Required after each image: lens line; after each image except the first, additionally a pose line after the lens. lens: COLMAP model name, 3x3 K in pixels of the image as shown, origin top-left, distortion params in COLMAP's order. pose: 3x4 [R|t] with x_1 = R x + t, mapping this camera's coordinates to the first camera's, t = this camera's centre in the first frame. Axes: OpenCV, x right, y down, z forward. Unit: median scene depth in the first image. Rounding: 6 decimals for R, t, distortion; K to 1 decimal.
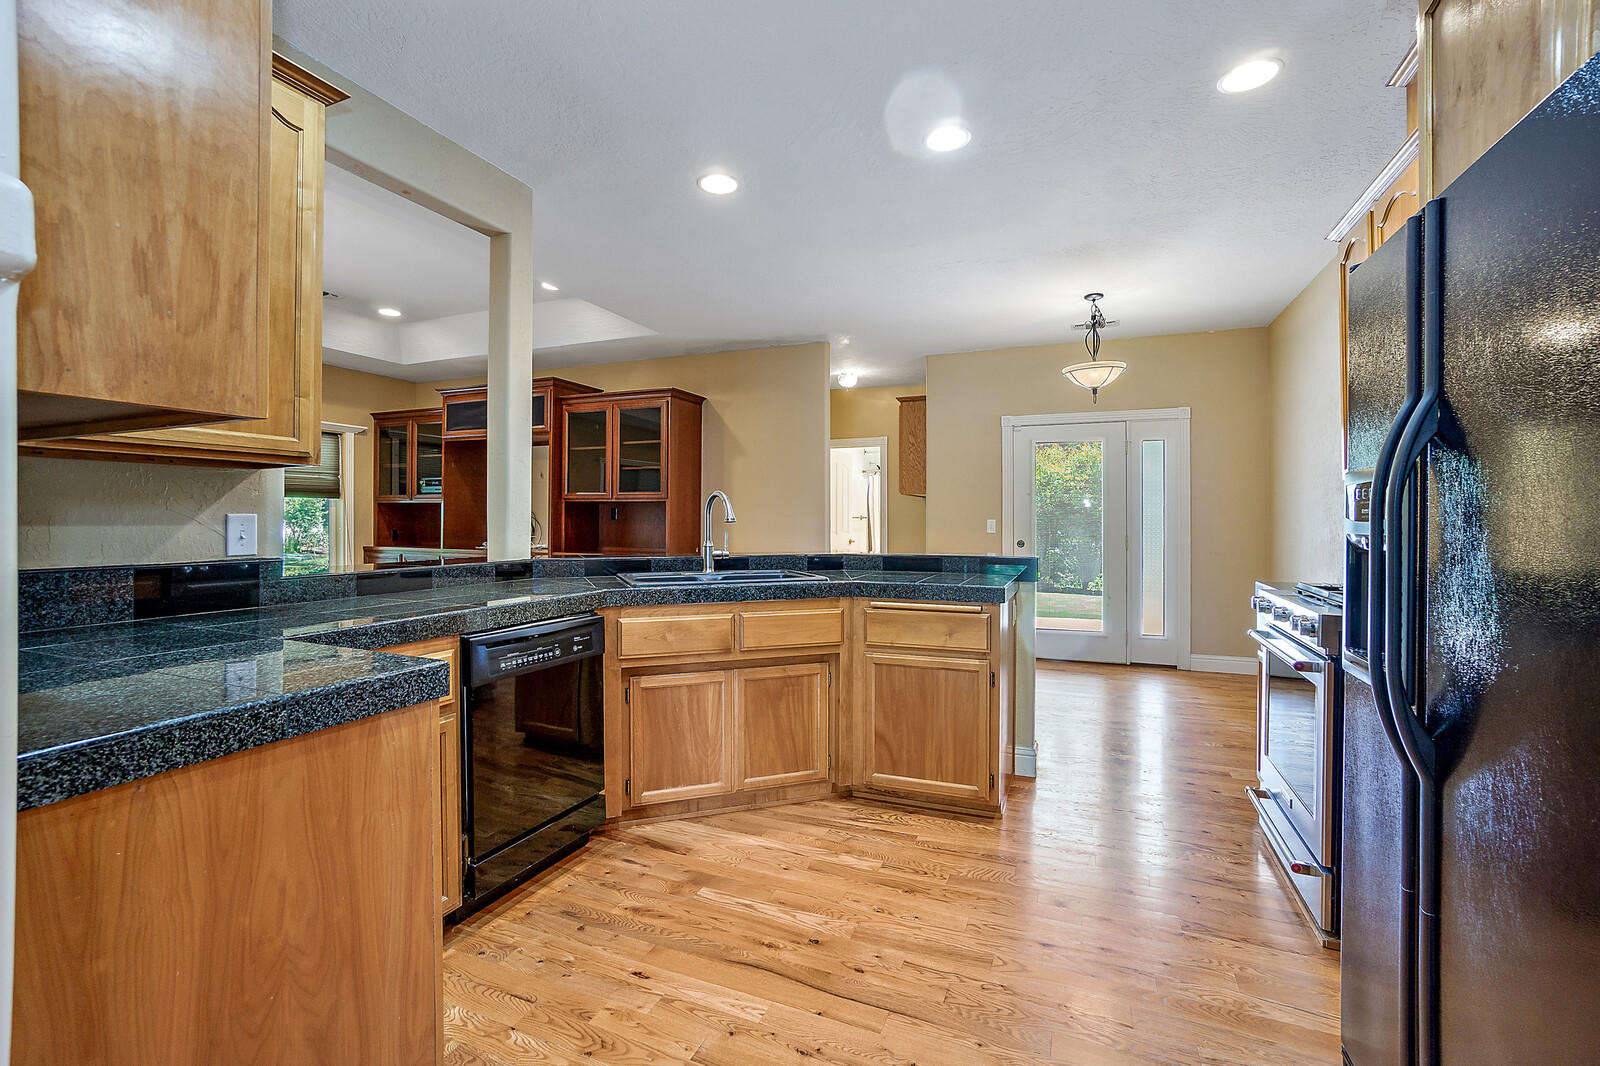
lens RADIAL K [[705.9, 0, 786.2], [0, 705.9, 519.9], [0, 0, 1]] dist [-0.042279, 0.019661]
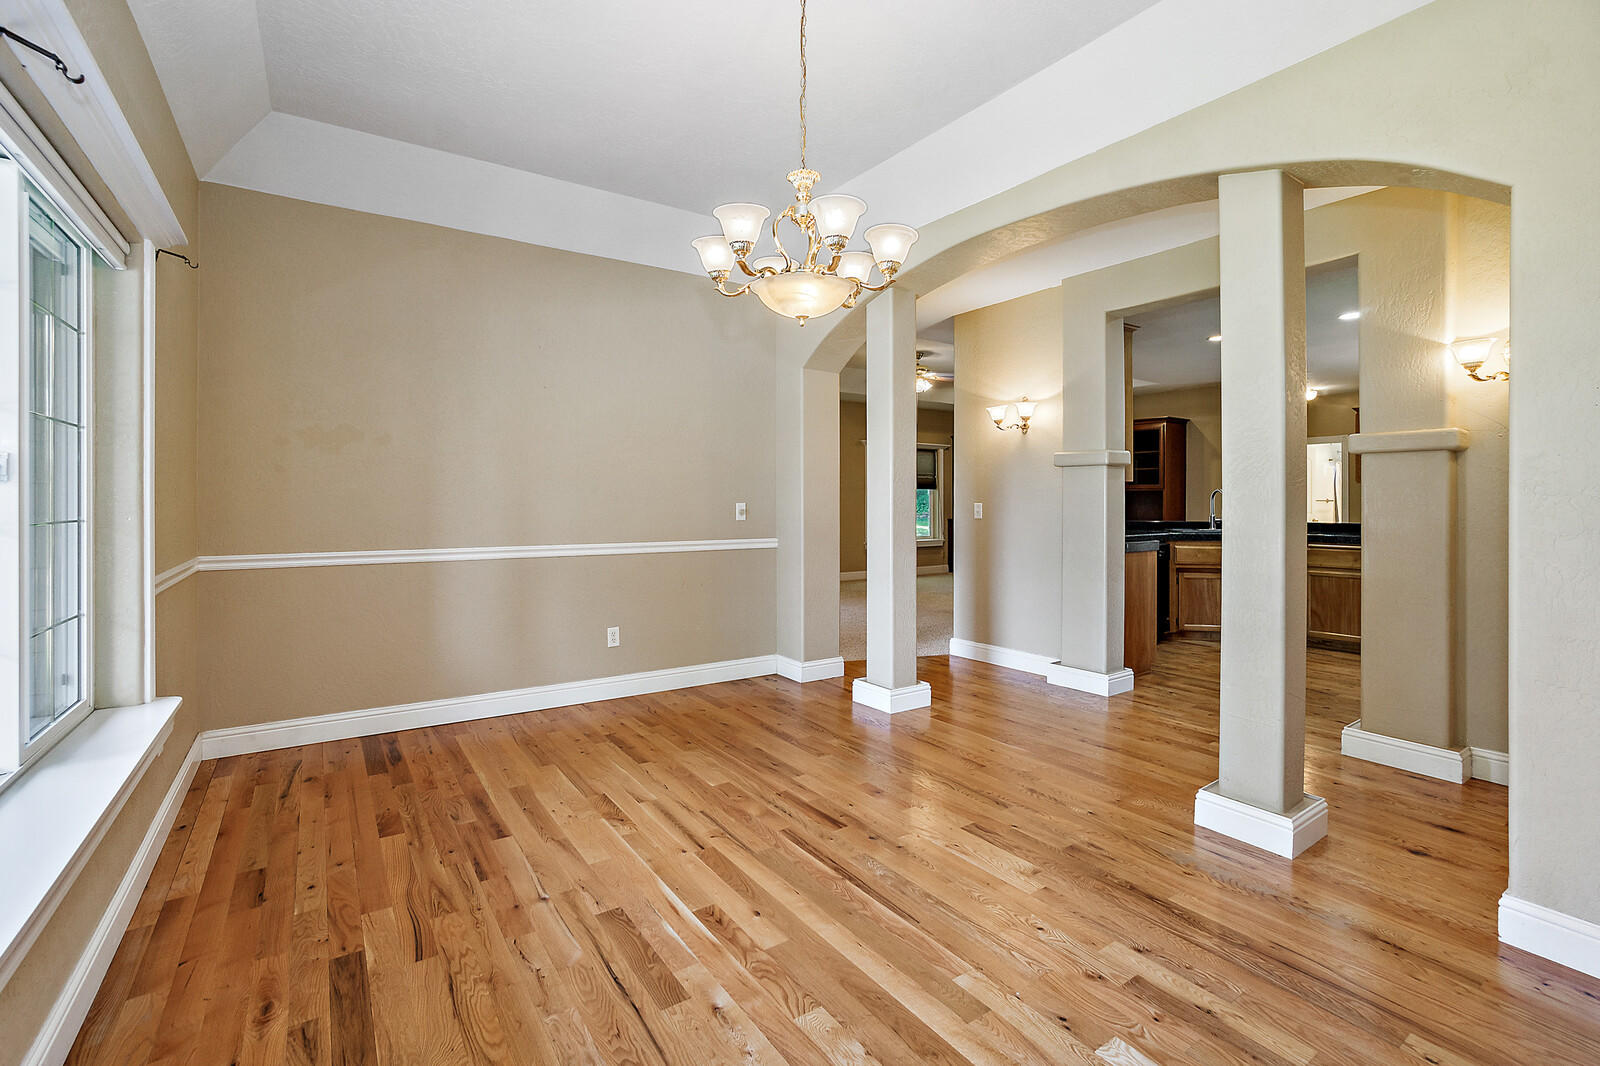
lens RADIAL K [[705.9, 0, 790.3], [0, 705.9, 504.5], [0, 0, 1]] dist [-0.053853, 0.023119]
pose [[0.840305, 0.005020, -0.542091, -0.056200], [-0.003335, 0.999986, 0.004090, -0.000142], [0.542104, -0.001629, 0.840310, -1.415090]]
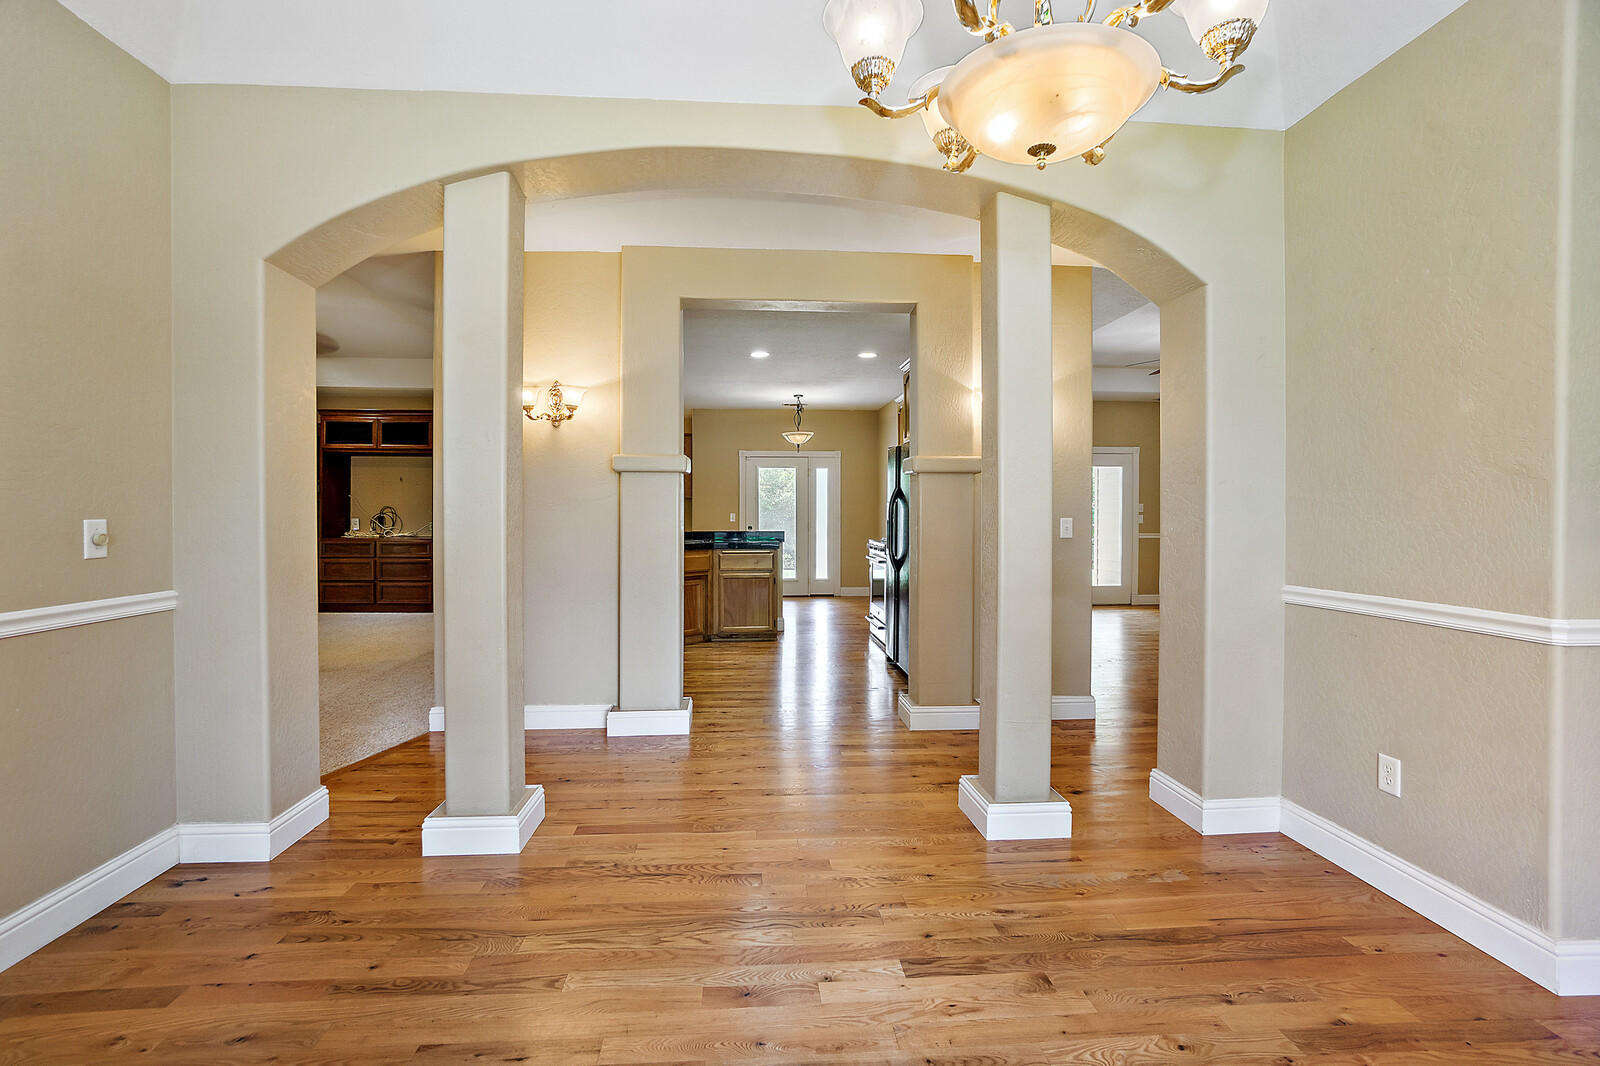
lens RADIAL K [[705.9, 0, 786.2], [0, 705.9, 519.9], [0, 0, 1]] dist [-0.042279, 0.019661]
pose [[0.893462, -0.003816, 0.449123, -0.695258], [-0.000911, 0.999946, 0.010309, -0.004626], [-0.449138, -0.009621, 0.893411, -1.078982]]
